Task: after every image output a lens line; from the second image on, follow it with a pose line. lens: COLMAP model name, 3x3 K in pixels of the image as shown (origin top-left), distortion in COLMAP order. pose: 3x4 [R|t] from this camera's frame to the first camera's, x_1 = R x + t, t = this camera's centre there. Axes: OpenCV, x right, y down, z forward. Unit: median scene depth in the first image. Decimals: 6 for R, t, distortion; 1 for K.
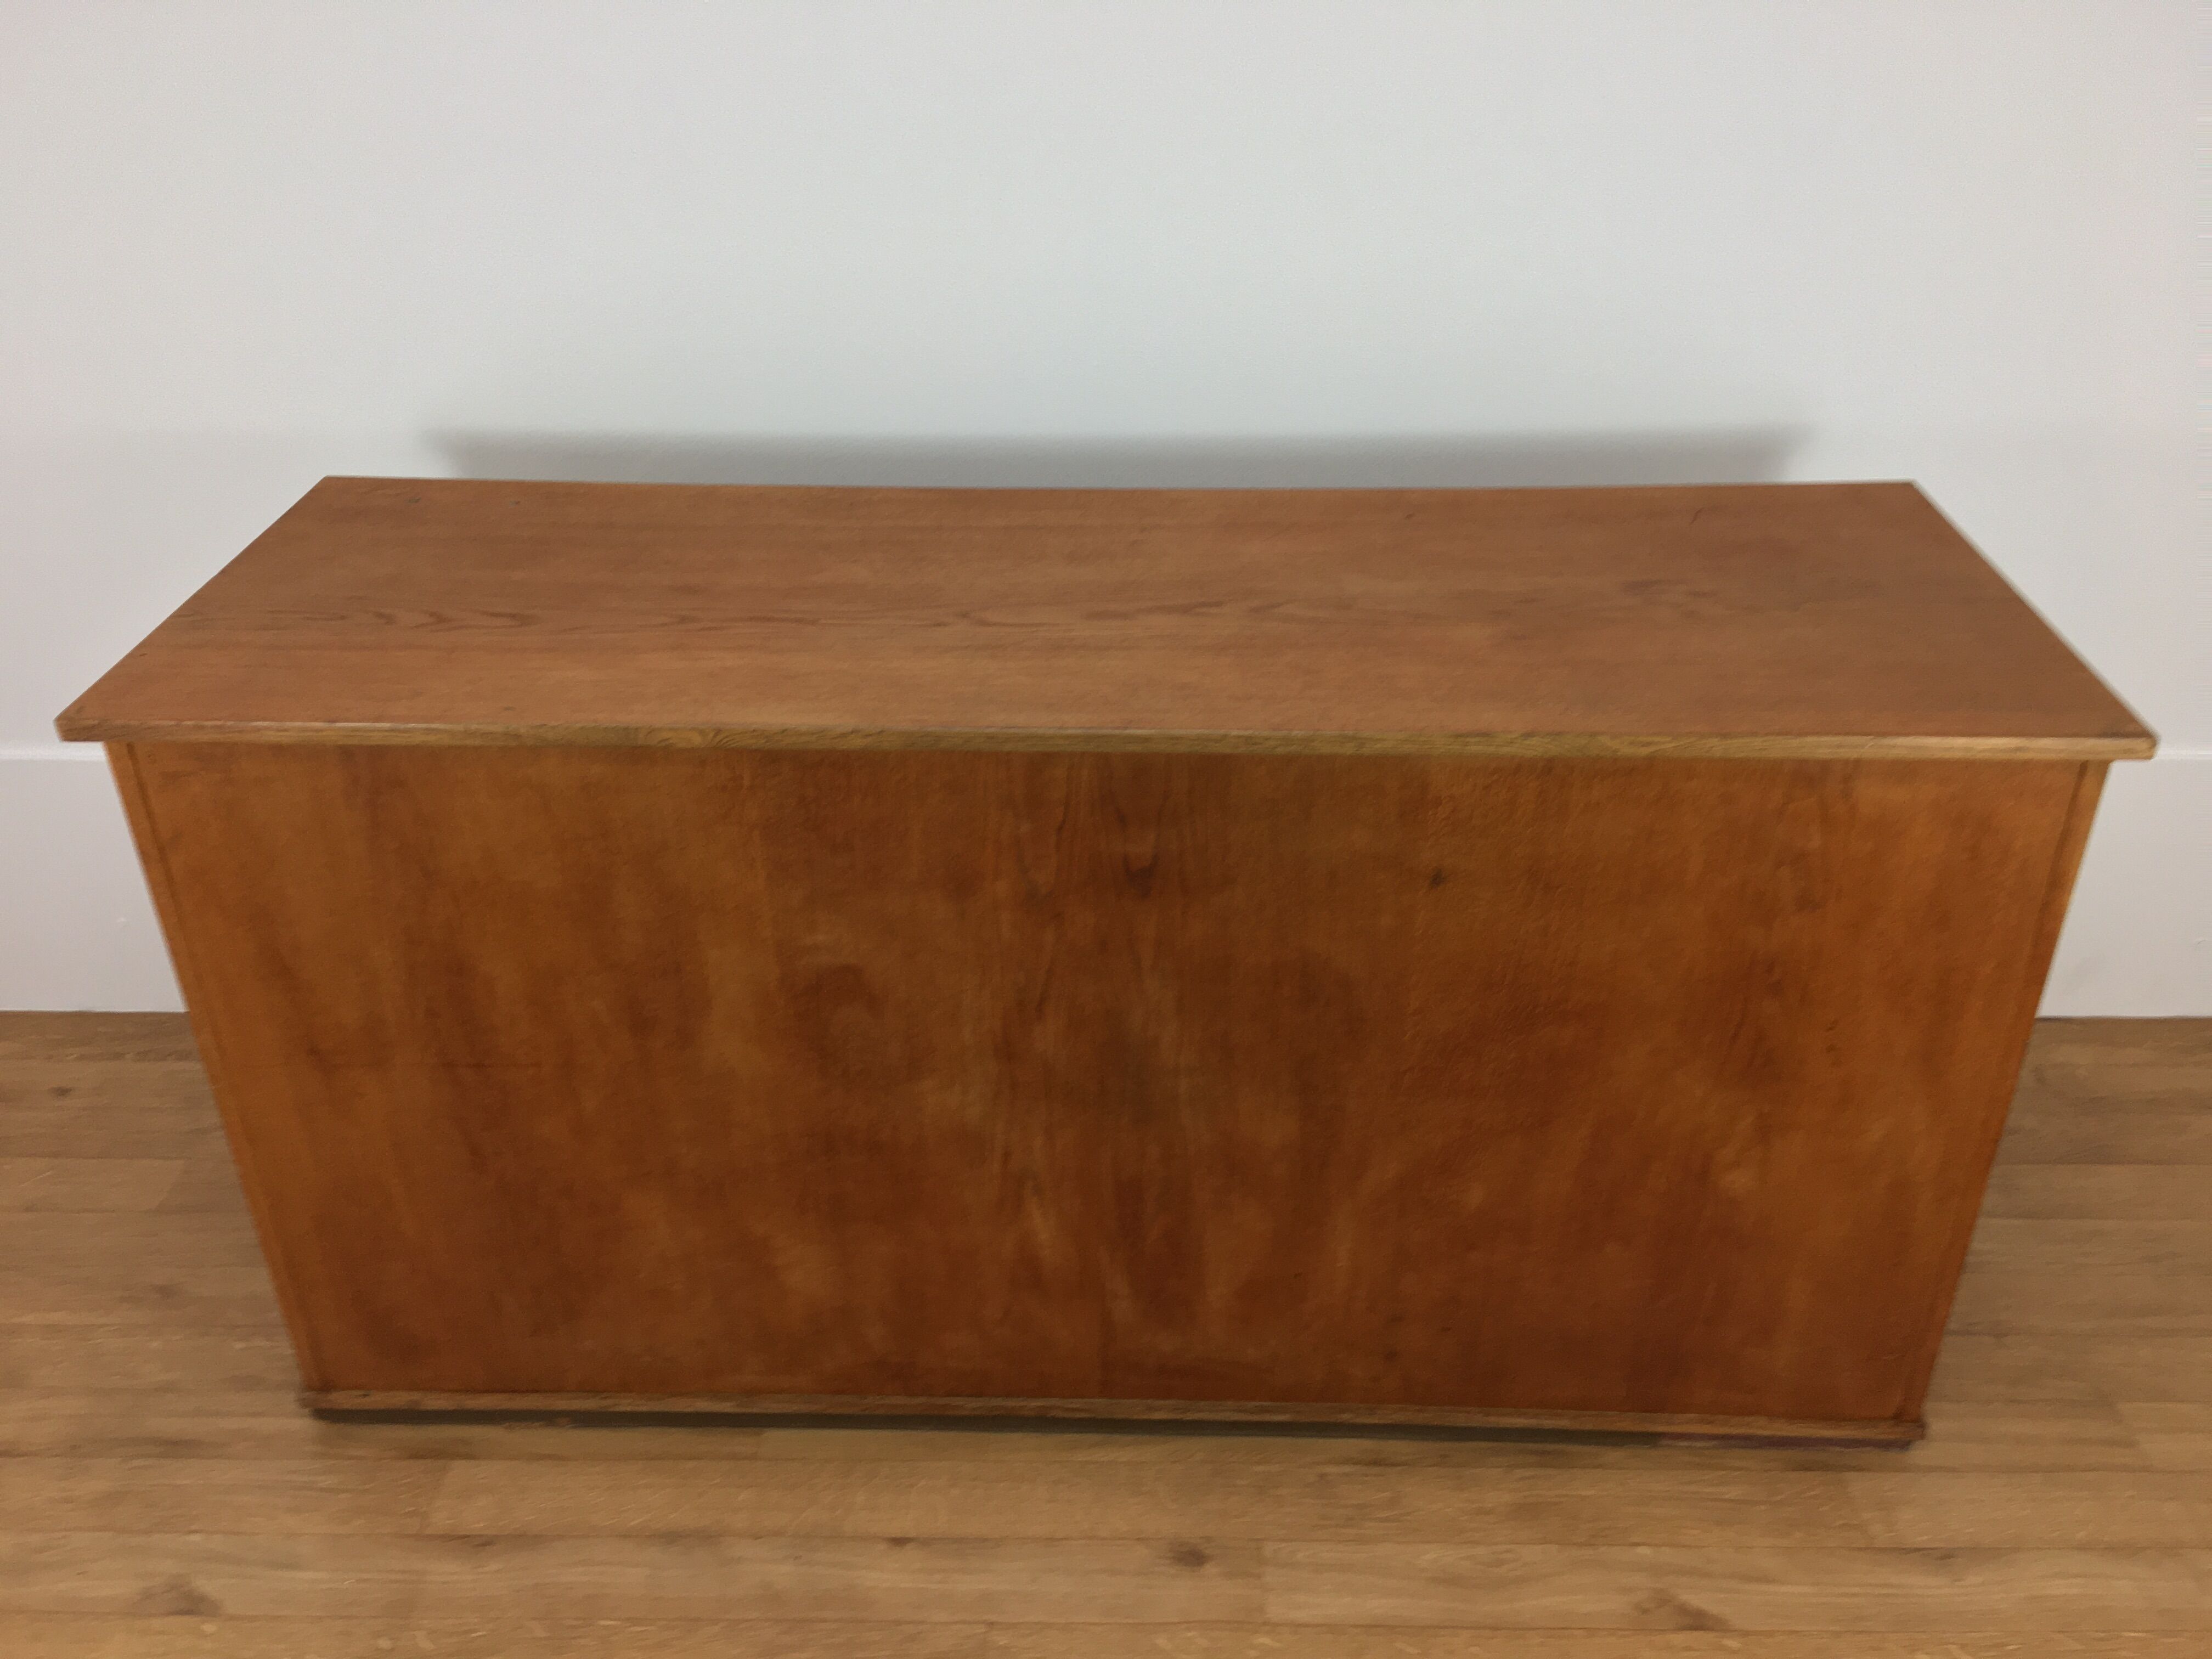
lens RADIAL K [[1923.2, 0, 1106.0], [0, 1923.2, 829.5], [0, 0, 1]] dist [0.079155, -0.129678]
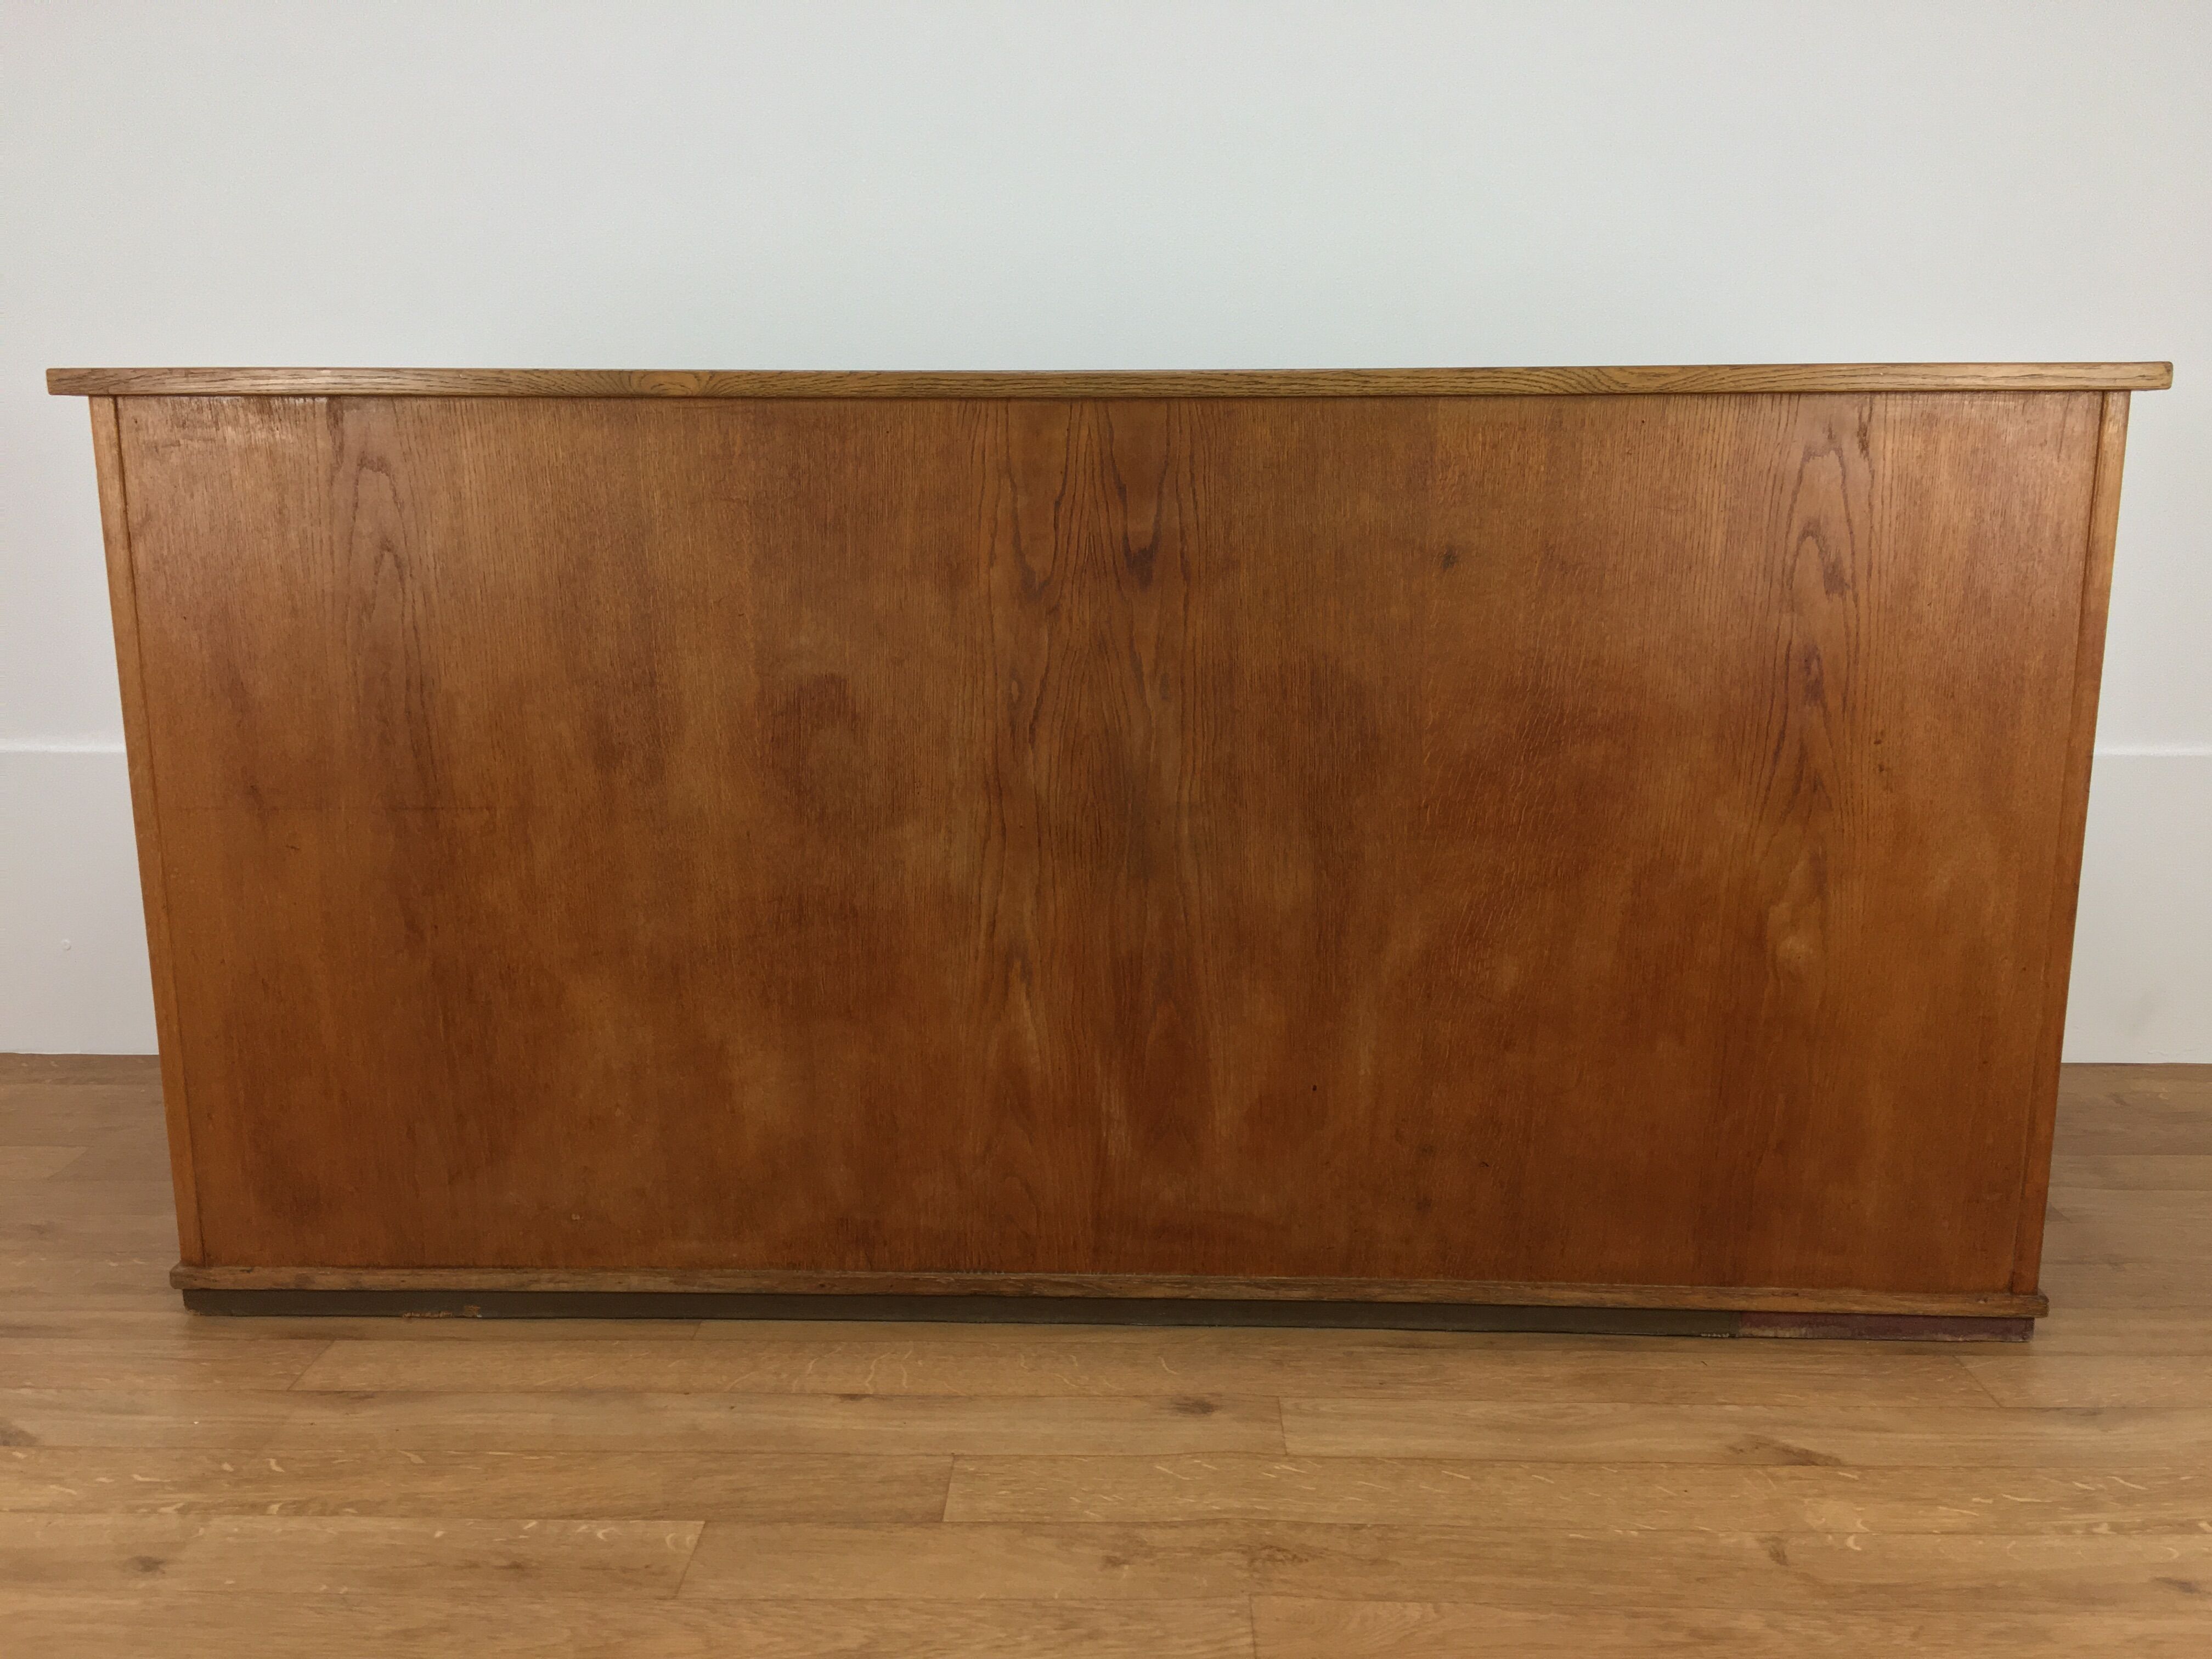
lens RADIAL K [[1923.2, 0, 1106.0], [0, 1923.2, 829.5], [0, 0, 1]] dist [0.079155, -0.129678]
pose [[0.999947, 0.009905, -0.002689, 0.003966], [-0.010239, 0.944754, -0.327620, 0.414272], [-0.000704, 0.327630, 0.944806, 0.119495]]
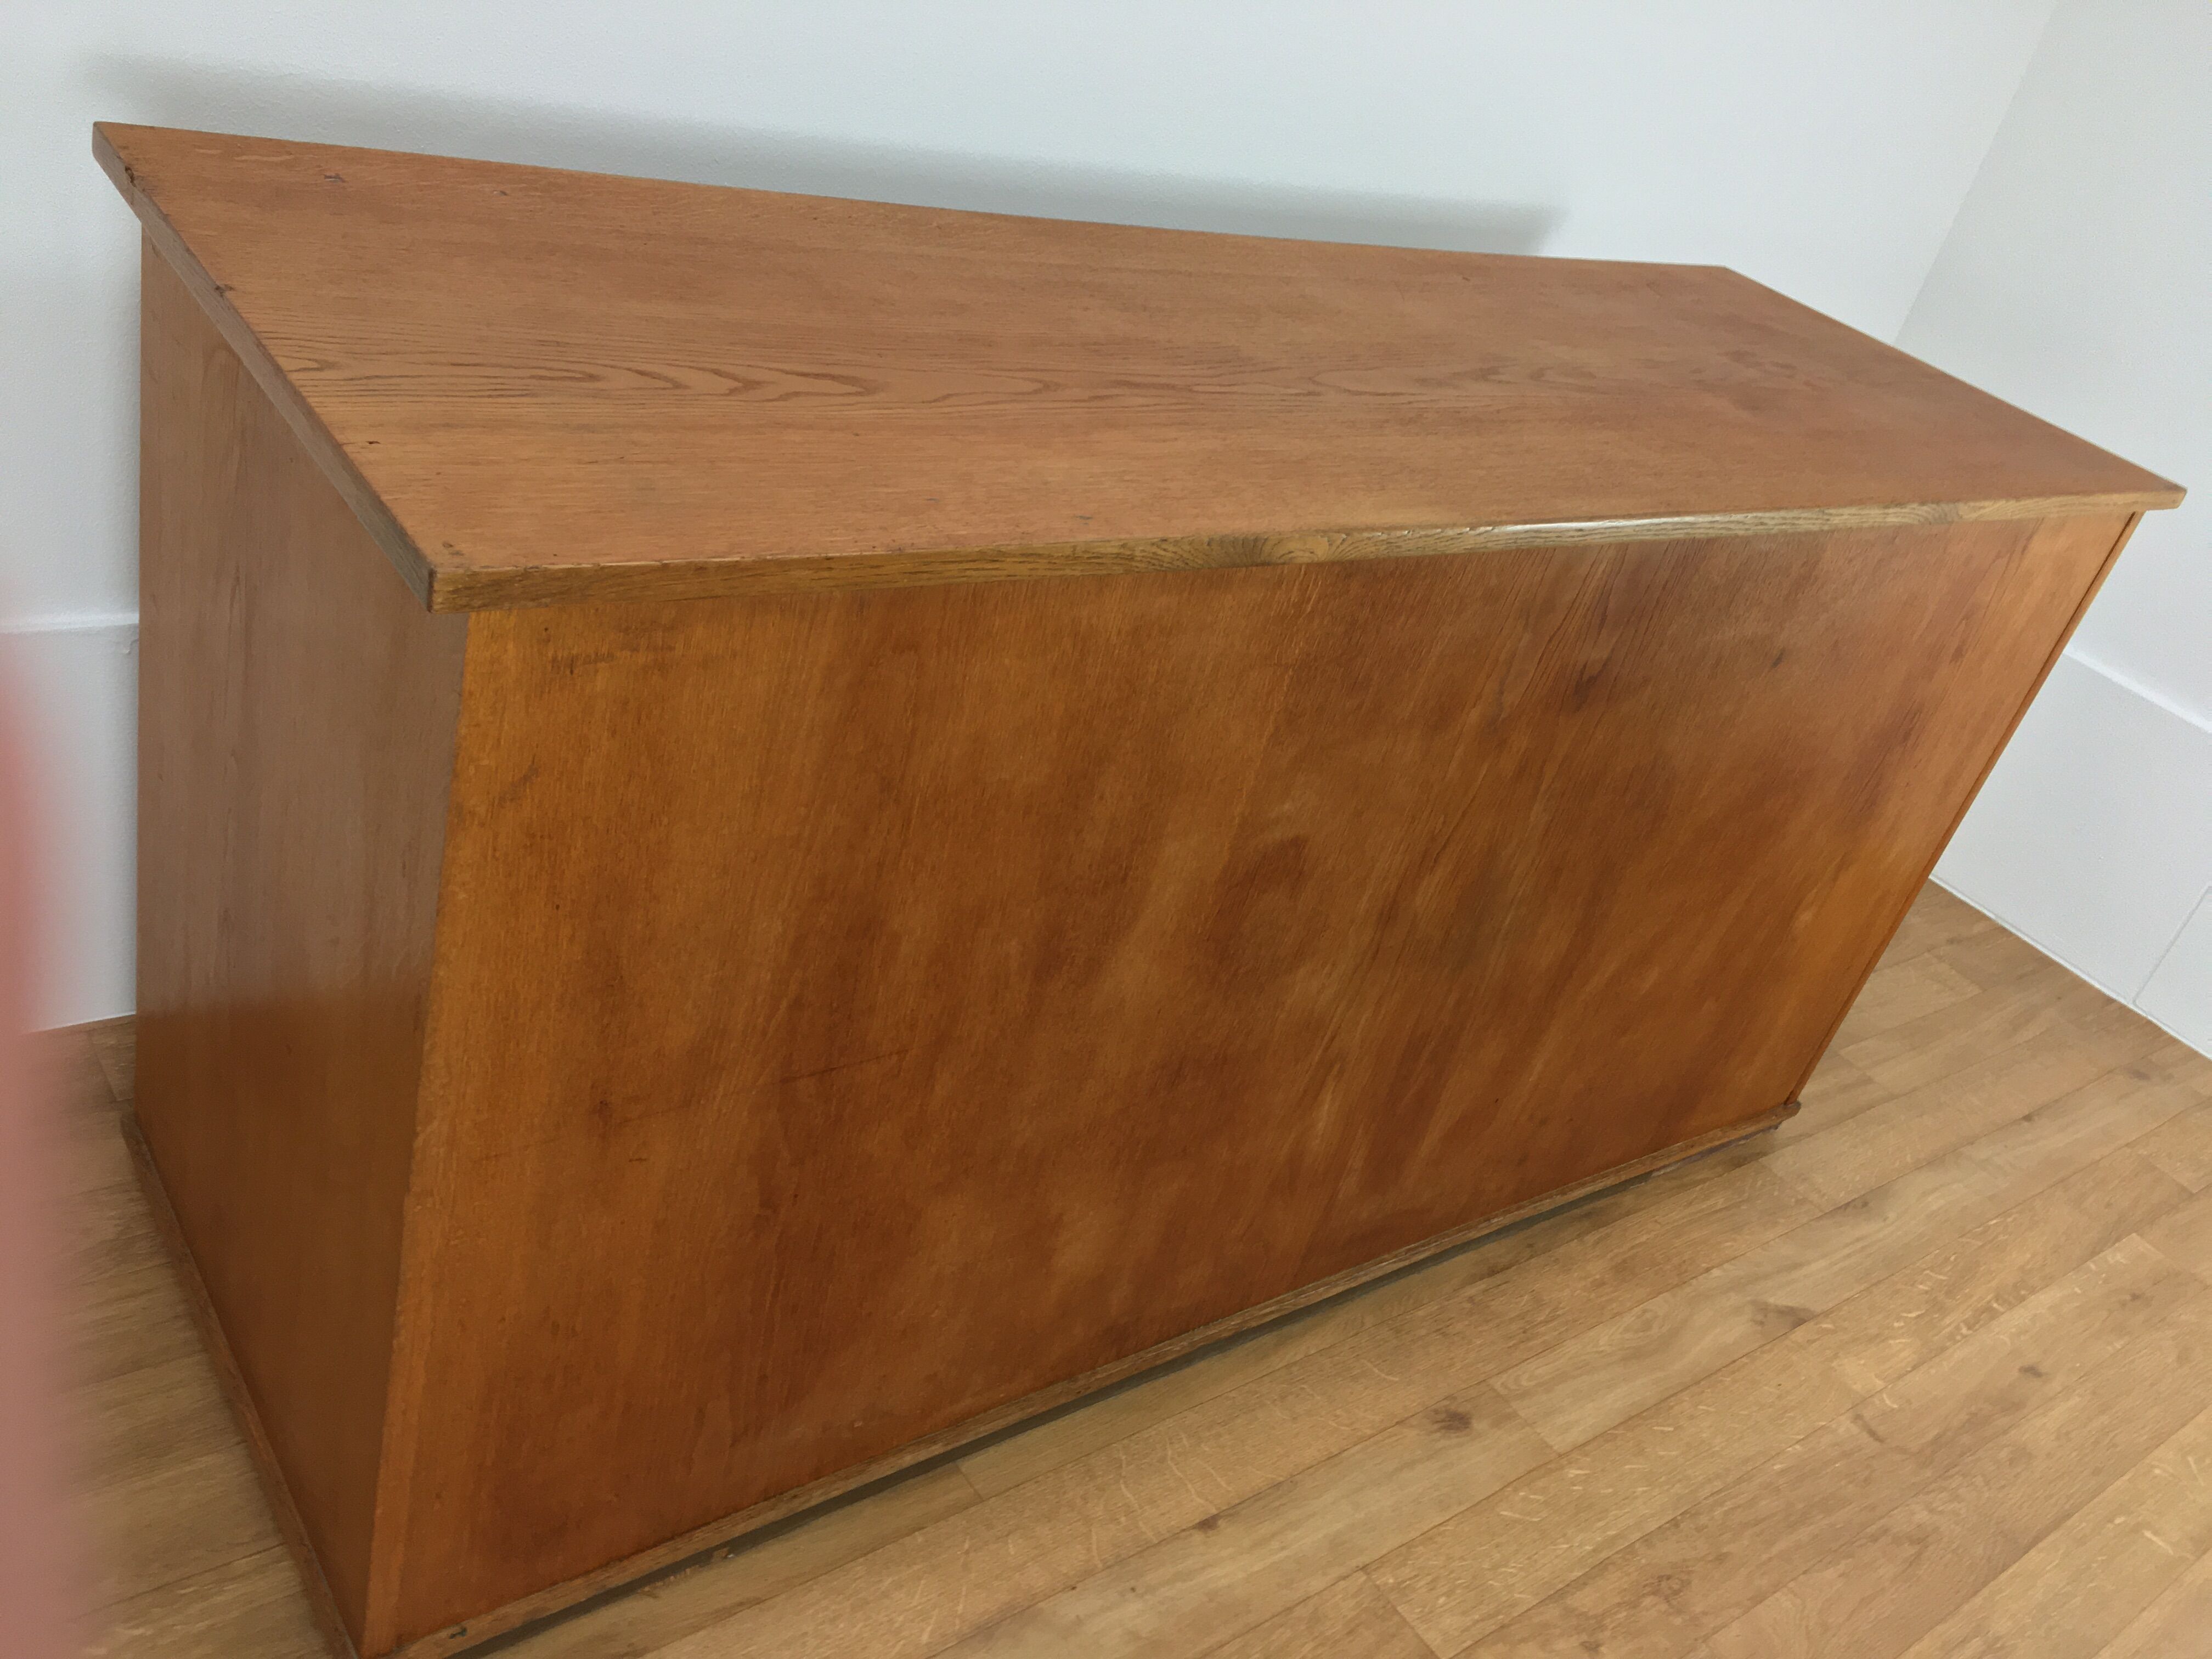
lens RADIAL K [[1898.3, 0, 1106.0], [0, 1898.3, 829.5], [0, 0, 1]] dist [0.076229, -0.116244]
pose [[0.753018, -0.139983, 0.642937, -0.631095], [0.075965, 0.989070, 0.126373, -0.033202], [-0.653600, -0.046321, 0.755421, 0.430786]]
